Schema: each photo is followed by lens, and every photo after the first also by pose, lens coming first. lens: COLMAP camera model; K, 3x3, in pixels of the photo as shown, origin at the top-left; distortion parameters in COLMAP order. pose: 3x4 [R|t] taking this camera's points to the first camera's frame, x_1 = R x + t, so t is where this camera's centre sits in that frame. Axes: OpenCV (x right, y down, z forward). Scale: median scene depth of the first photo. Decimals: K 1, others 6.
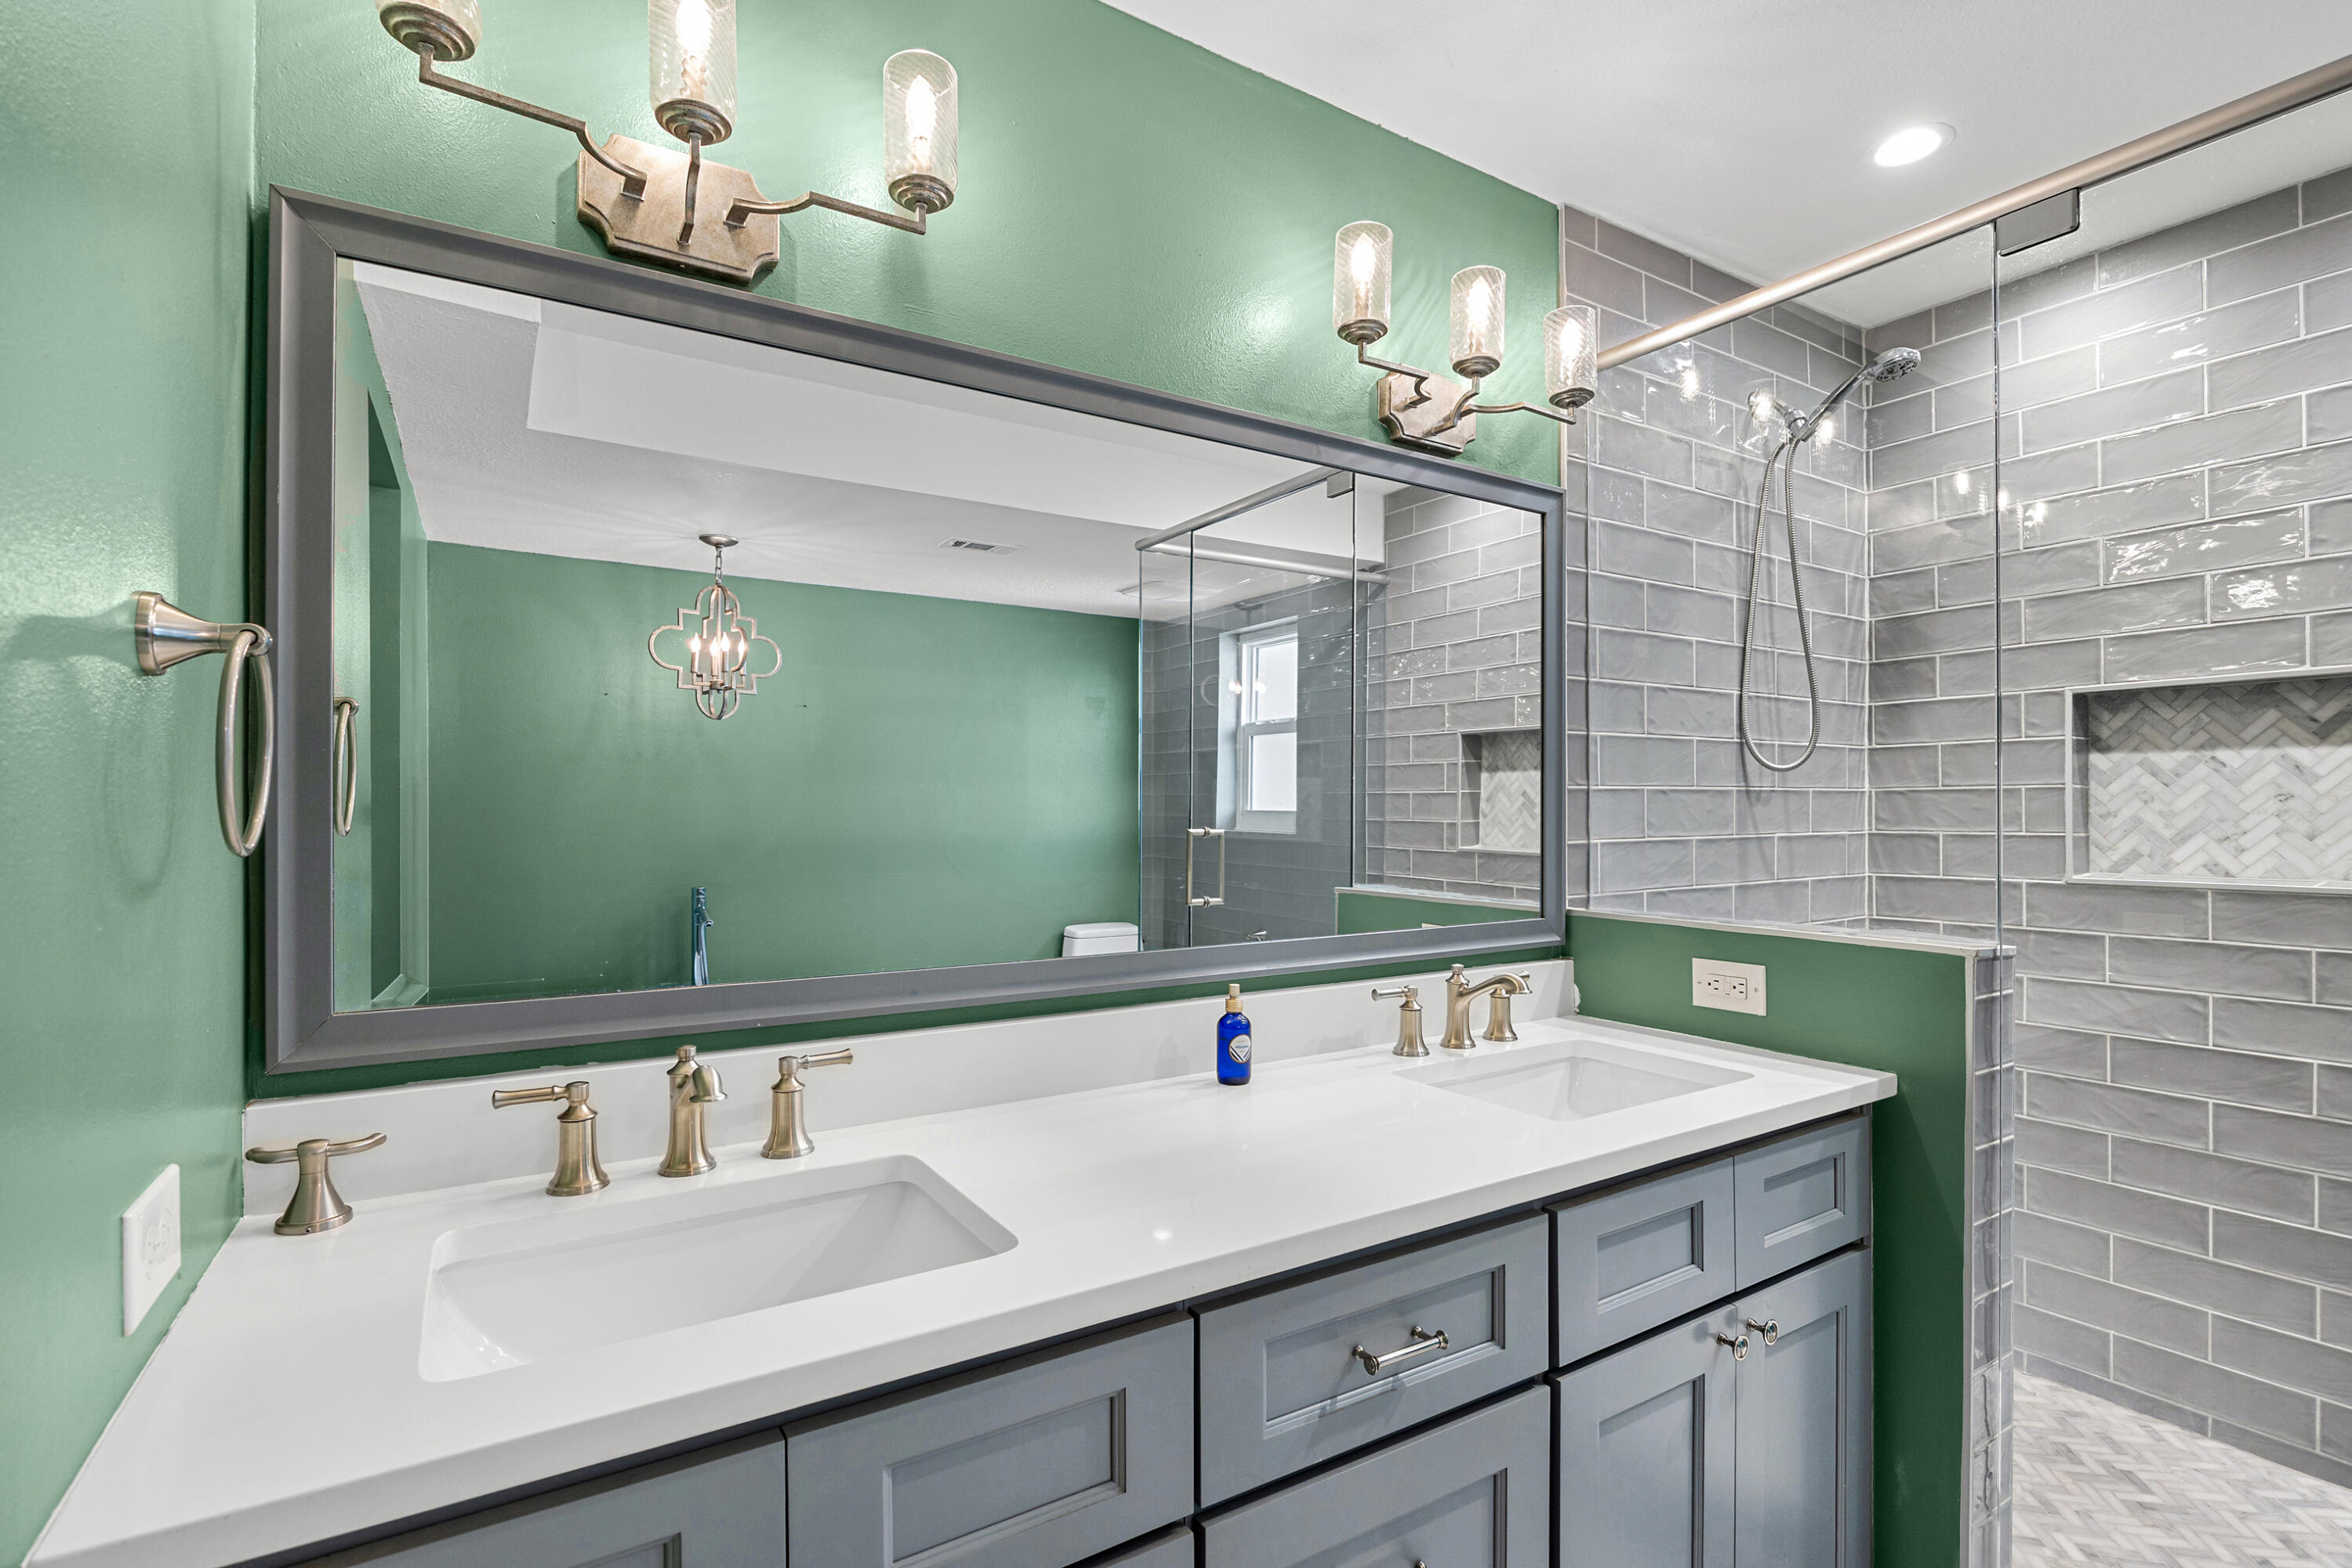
lens RADIAL K [[1081.8, 0, 1176.0], [0, 1081.8, 784.0], [0, 0, 1]] dist [-0.014820, -0.000089]
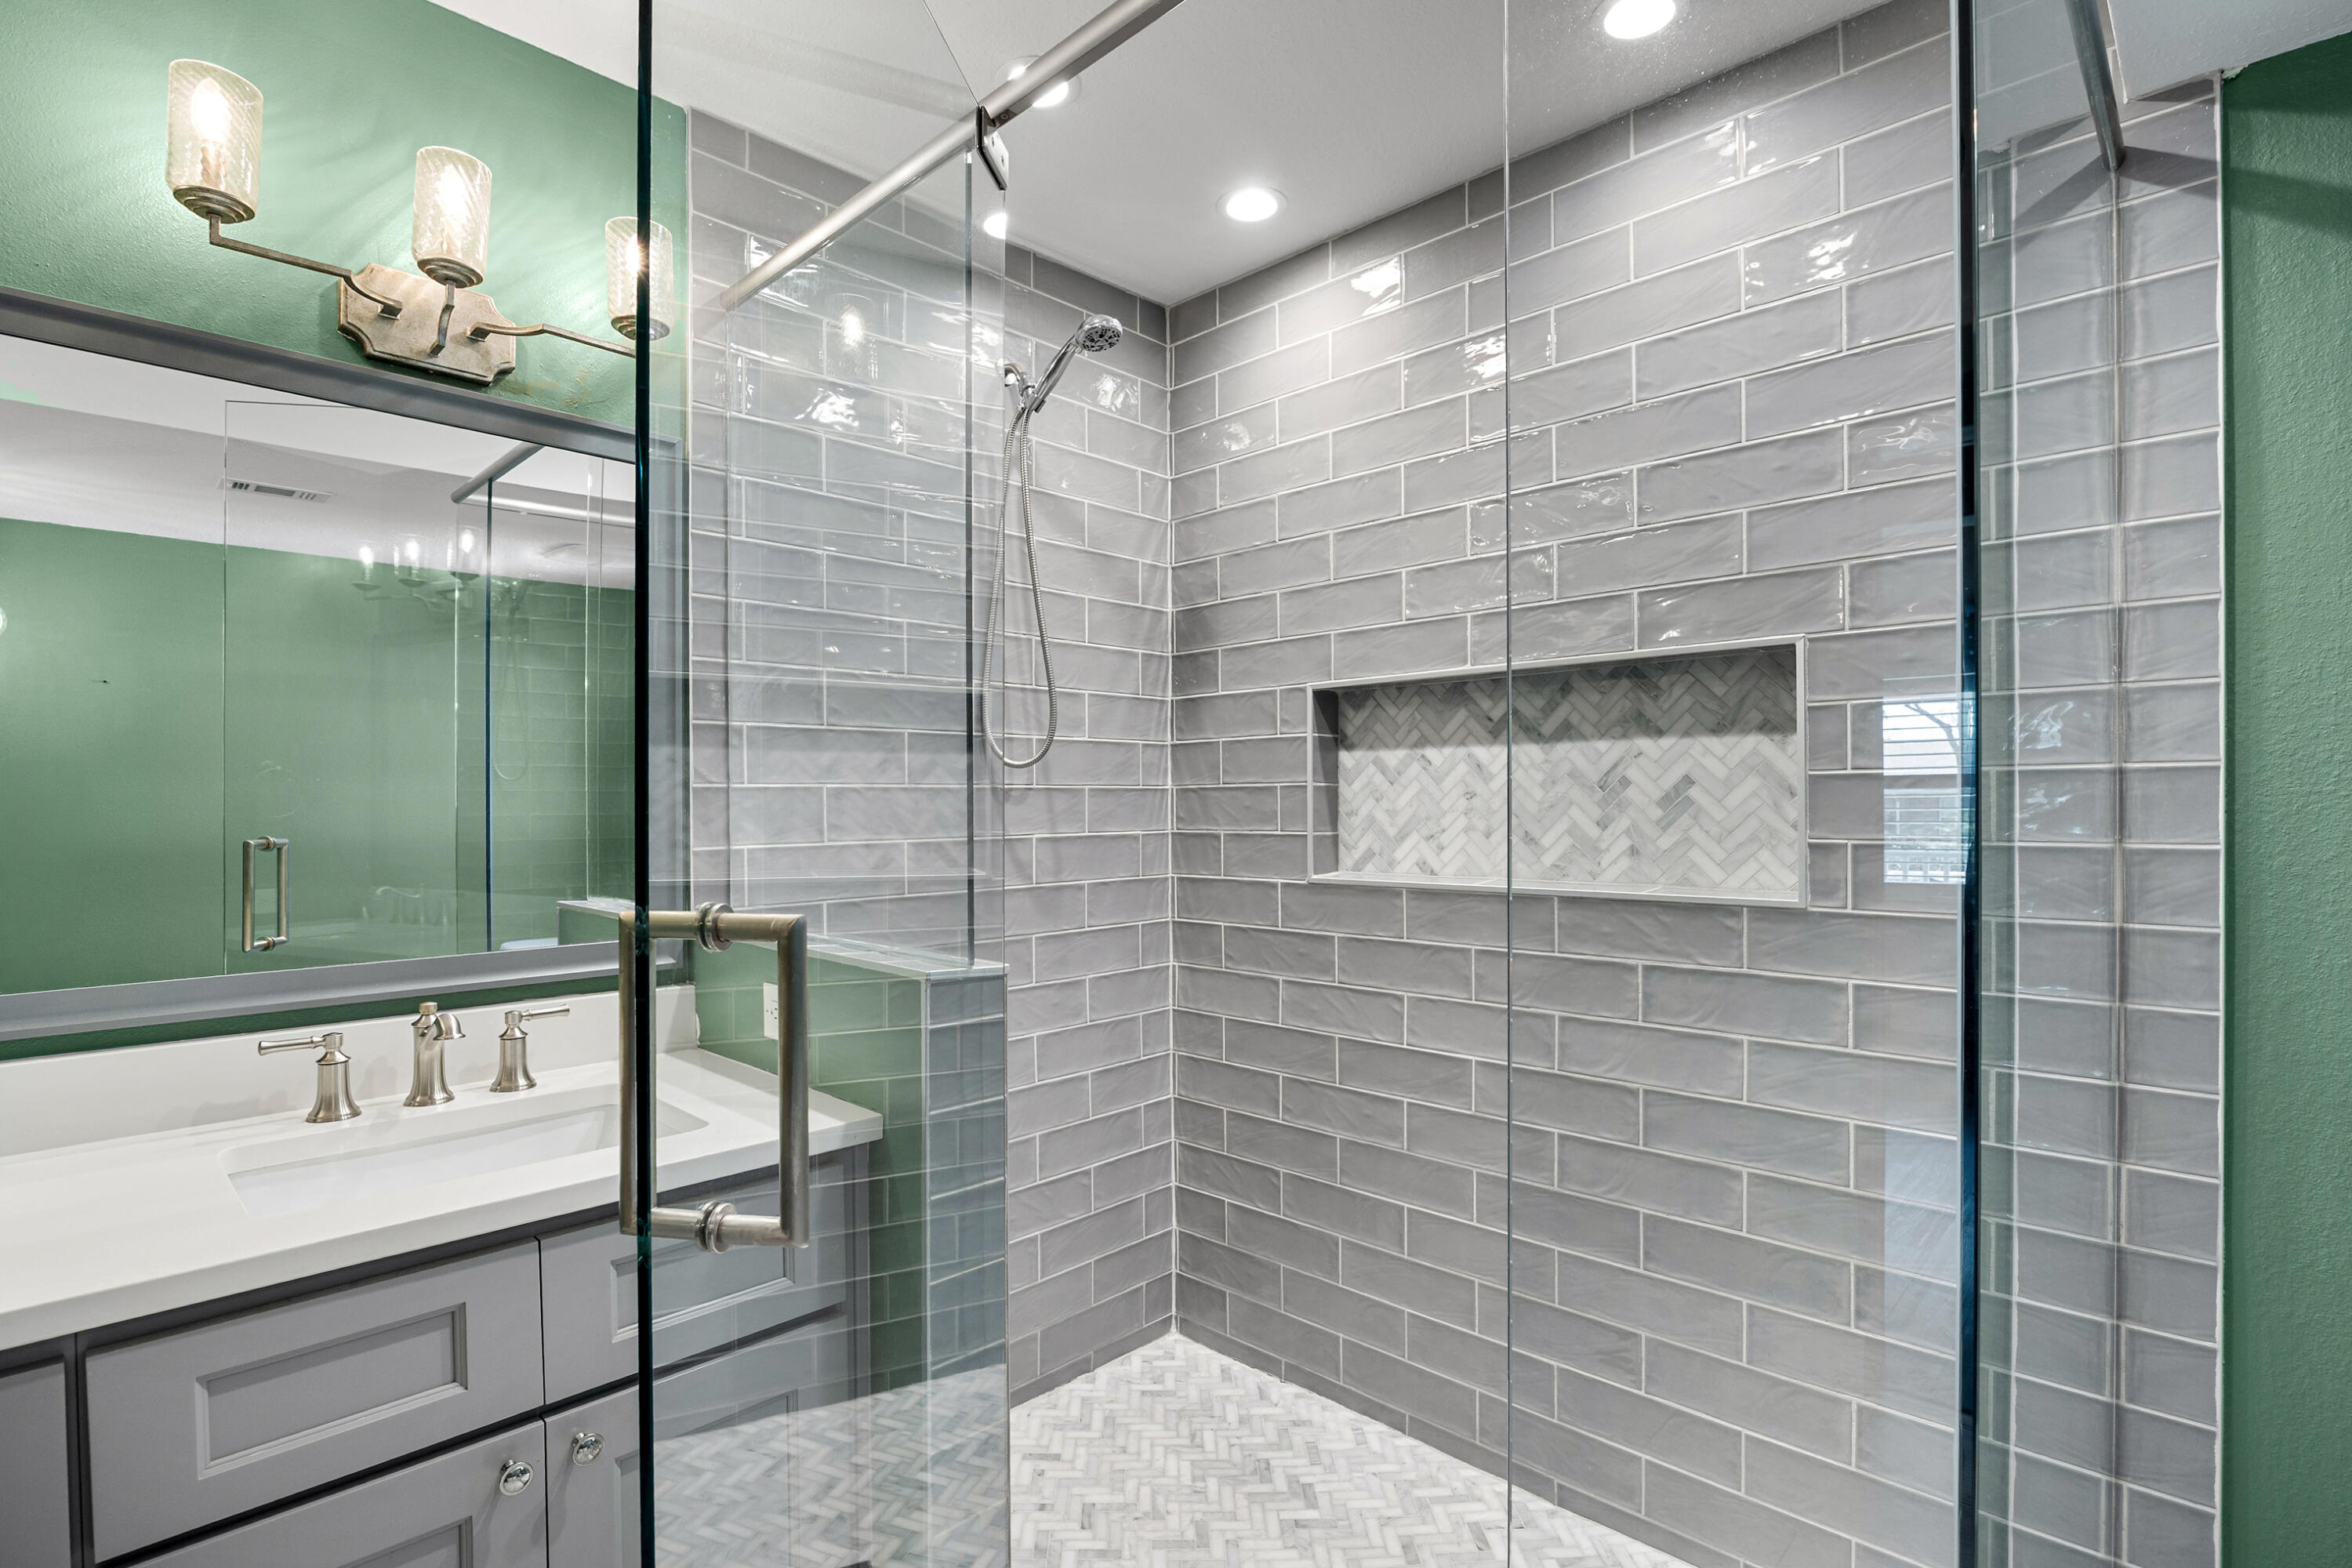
lens RADIAL K [[1101.9, 0, 1174.7], [0, 1101.9, 790.1], [0, 0, 1]] dist [-0.014496, 0.001208]
pose [[0.971139, -0.001676, 0.238506, 0.487841], [-0.001049, 0.999936, 0.011298, -0.004054], [-0.238510, -0.011223, 0.971075, 0.050354]]
